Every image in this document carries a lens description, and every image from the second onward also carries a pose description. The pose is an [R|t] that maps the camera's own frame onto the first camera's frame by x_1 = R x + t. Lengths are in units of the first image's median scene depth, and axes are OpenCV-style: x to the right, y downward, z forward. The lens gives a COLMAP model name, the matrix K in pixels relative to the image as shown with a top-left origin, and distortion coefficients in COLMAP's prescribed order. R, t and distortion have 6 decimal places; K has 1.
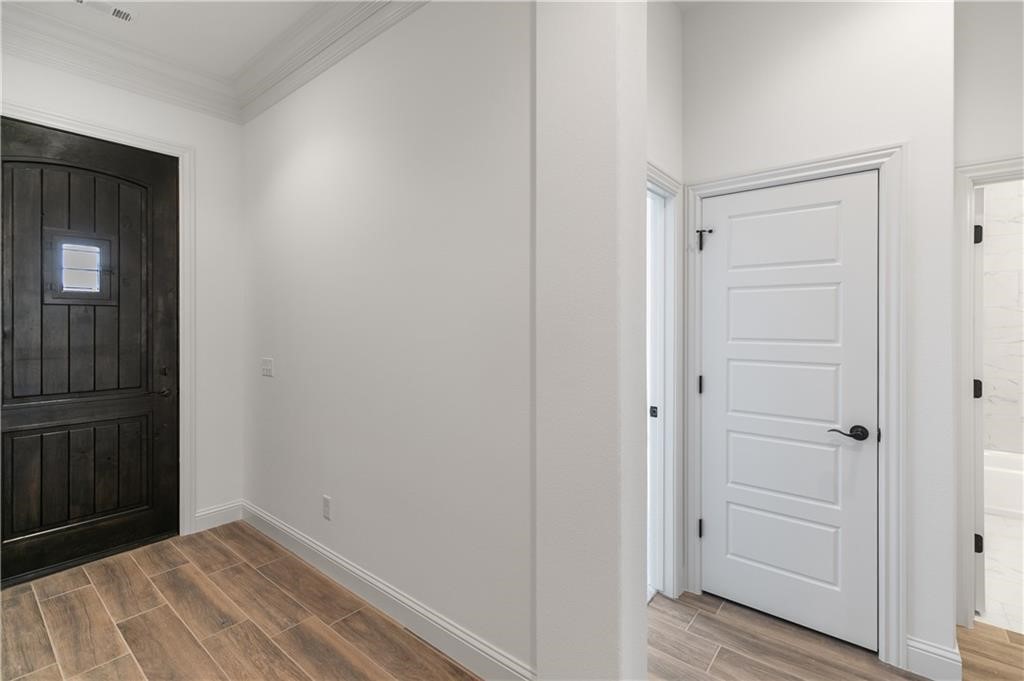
lens RADIAL K [[467.0, 0, 510.5], [0, 467.0, 331.4], [0, 0, 1]] dist [0.004388, -0.000102]
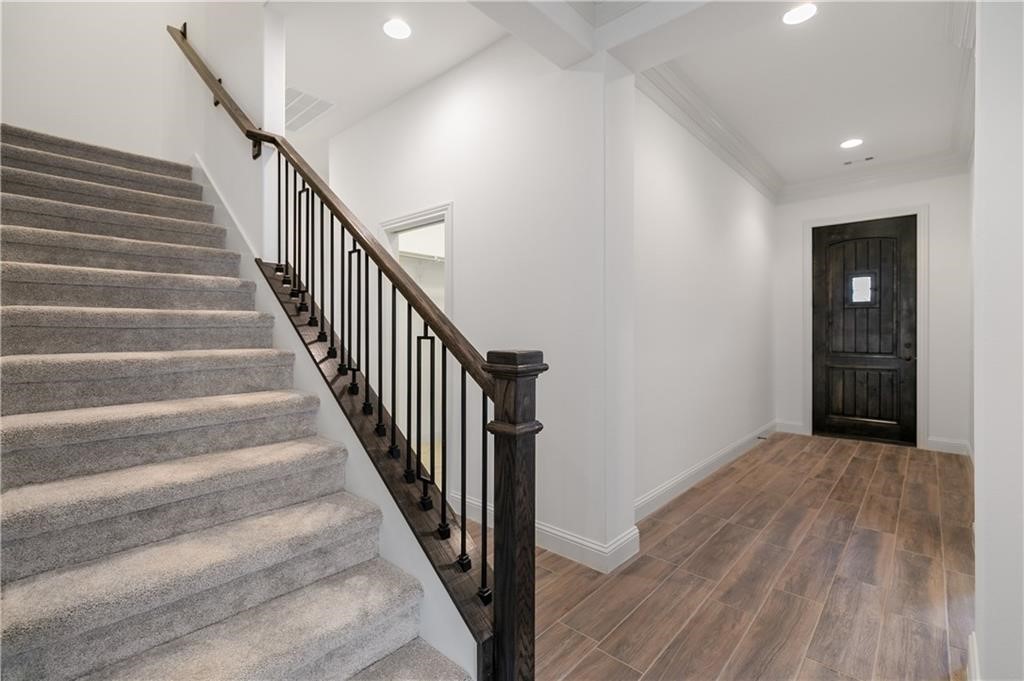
lens RADIAL K [[467.0, 0, 508.8], [0, 467.0, 334.3], [0, 0, 1]] dist [0.004388, -0.000102]
pose [[0.198366, 0.003554, -0.980122, 0.657715], [-0.002946, 0.999991, 0.003030, 0.047940], [0.980124, 0.002286, 0.198374, -0.770236]]
